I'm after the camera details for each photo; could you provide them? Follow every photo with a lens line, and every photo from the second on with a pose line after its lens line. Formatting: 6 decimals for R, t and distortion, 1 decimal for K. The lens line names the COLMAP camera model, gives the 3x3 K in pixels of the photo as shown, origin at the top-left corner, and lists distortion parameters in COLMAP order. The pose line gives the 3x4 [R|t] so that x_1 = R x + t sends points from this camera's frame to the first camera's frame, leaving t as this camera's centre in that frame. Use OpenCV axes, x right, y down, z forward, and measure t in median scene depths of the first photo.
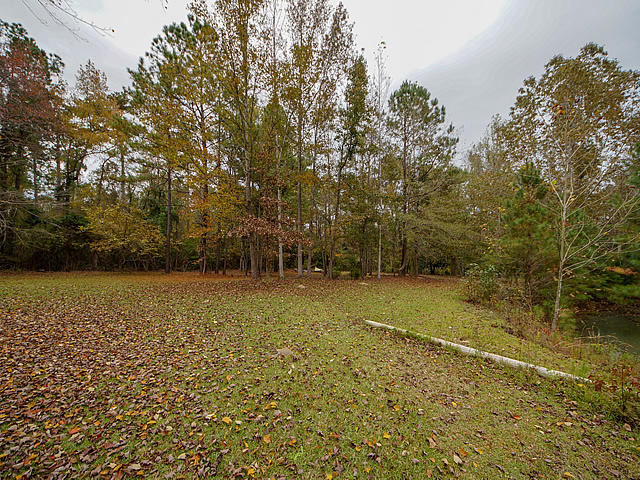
lens RADIAL K [[261.7, 0, 319.9], [0, 261.7, 245.6], [0, 0, 1]] dist [0.024439, -0.015249]
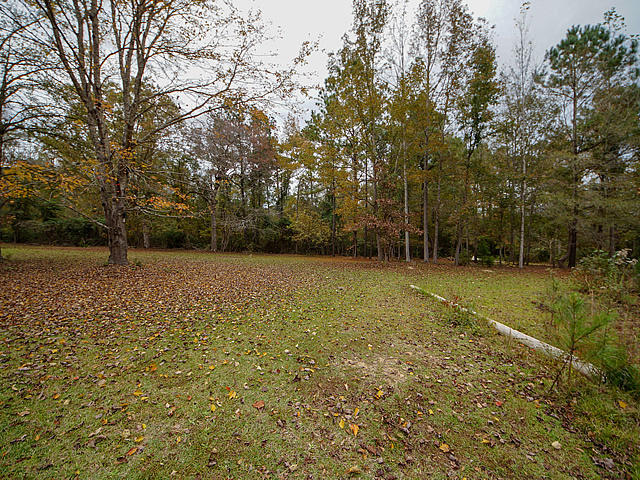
lens RADIAL K [[290.1, 0, 318.0], [0, 290.1, 248.1], [0, 0, 1]] dist [0.032105, -0.024016]
pose [[0.782792, 0.004792, -0.622265, 0.299772], [0.027283, 0.998744, 0.042013, -0.007288], [0.621685, -0.049865, 0.781679, -0.236157]]
